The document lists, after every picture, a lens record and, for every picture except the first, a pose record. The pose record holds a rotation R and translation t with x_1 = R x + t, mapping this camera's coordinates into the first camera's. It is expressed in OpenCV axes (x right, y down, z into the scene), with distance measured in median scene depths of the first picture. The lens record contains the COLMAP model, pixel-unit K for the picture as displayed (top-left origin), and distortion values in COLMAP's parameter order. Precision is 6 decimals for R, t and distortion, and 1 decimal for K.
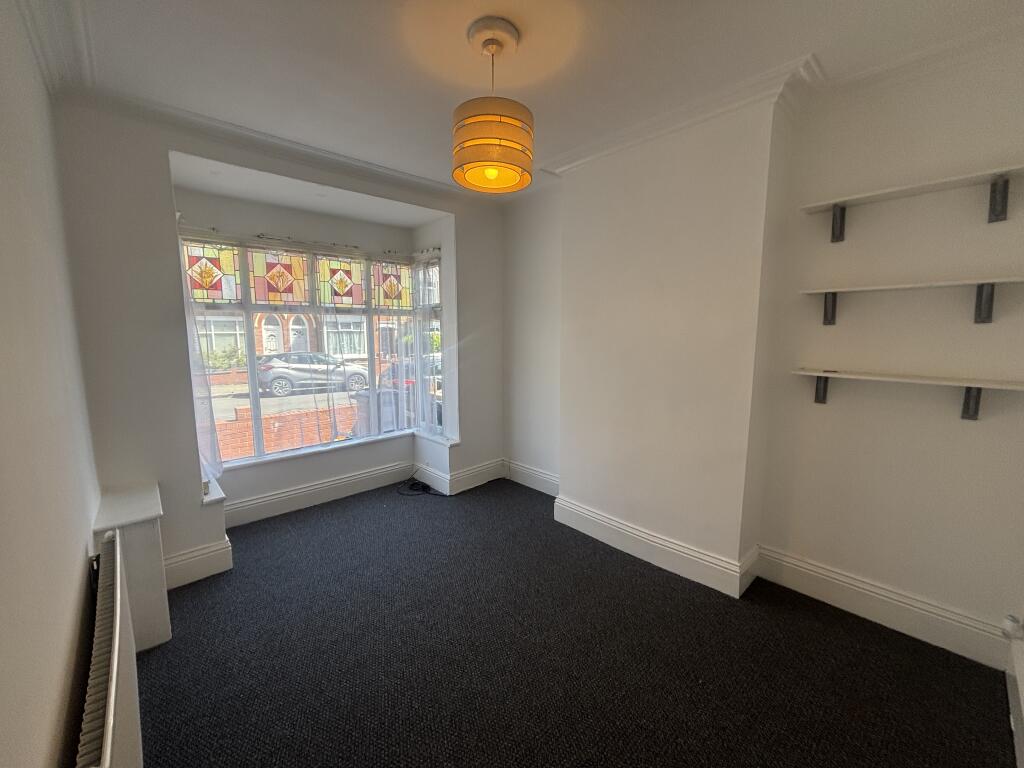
lens RADIAL K [[414.9, 0, 513.4], [0, 414.9, 380.8], [0, 0, 1]] dist [0.002206, -0.000031]
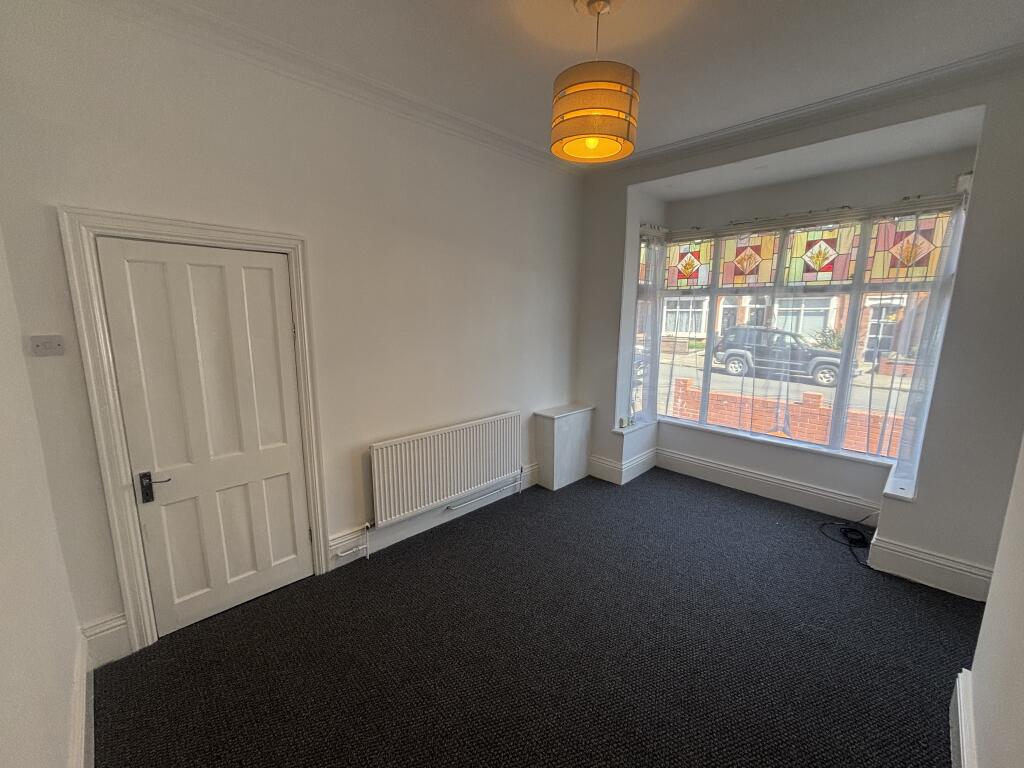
lens RADIAL K [[414.9, 0, 512.2], [0, 414.9, 384.0], [0, 0, 1]] dist [0.002206, -0.000031]
pose [[0.034803, 0.177278, -0.983545, 0.456323], [-0.130269, 0.976550, 0.171407, -0.049533], [0.990868, 0.122160, 0.057081, 0.391669]]
